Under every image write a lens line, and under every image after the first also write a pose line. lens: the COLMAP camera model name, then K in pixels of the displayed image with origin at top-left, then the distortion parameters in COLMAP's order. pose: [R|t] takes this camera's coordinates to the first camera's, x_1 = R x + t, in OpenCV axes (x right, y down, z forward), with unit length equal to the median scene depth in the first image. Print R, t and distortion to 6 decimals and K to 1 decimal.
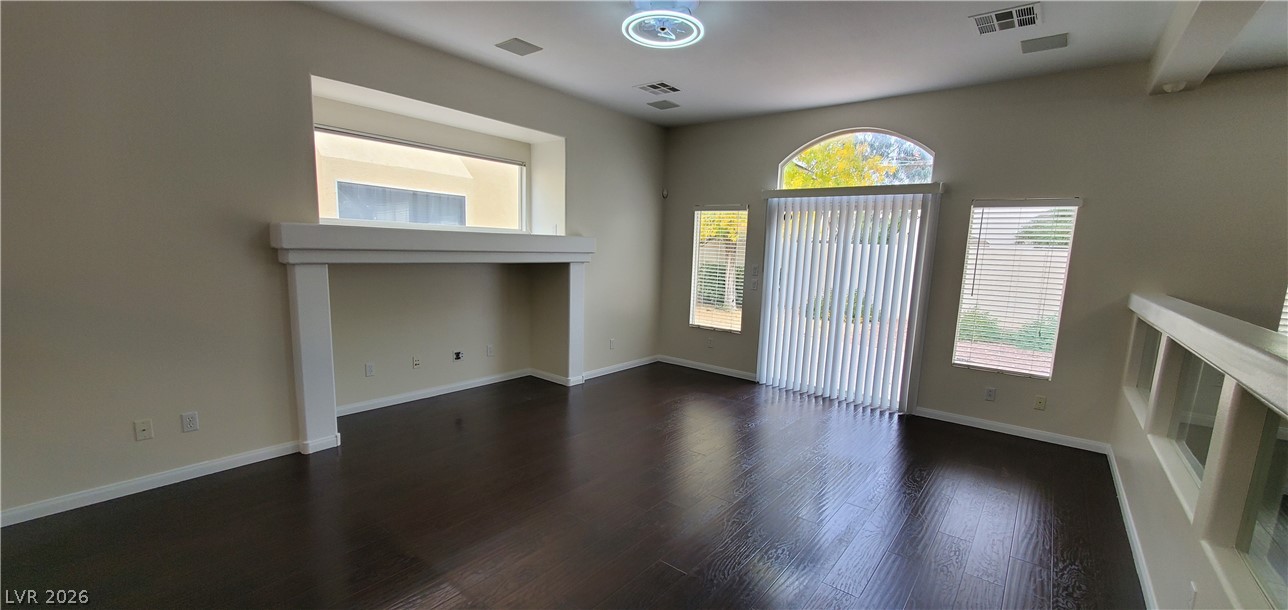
lens RADIAL K [[508.4, 0, 647.4], [0, 508.4, 311.3], [0, 0, 1]] dist [-0.002170, -0.000174]
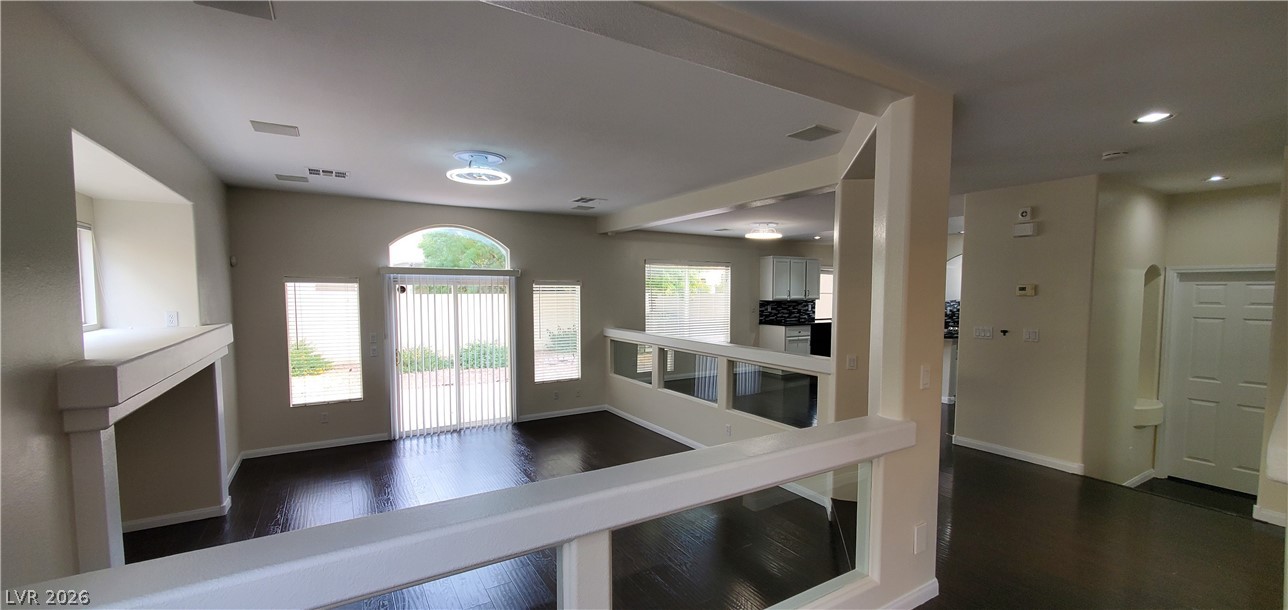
lens RADIAL K [[508.4, 0, 647.3], [0, 508.4, 317.0], [0, 0, 1]] dist [-0.002170, -0.000174]
pose [[0.344071, -0.084365, 0.935146, -0.659158], [0.127691, 0.990907, 0.042414, -0.107425], [-0.930221, 0.104816, 0.351715, 0.082444]]
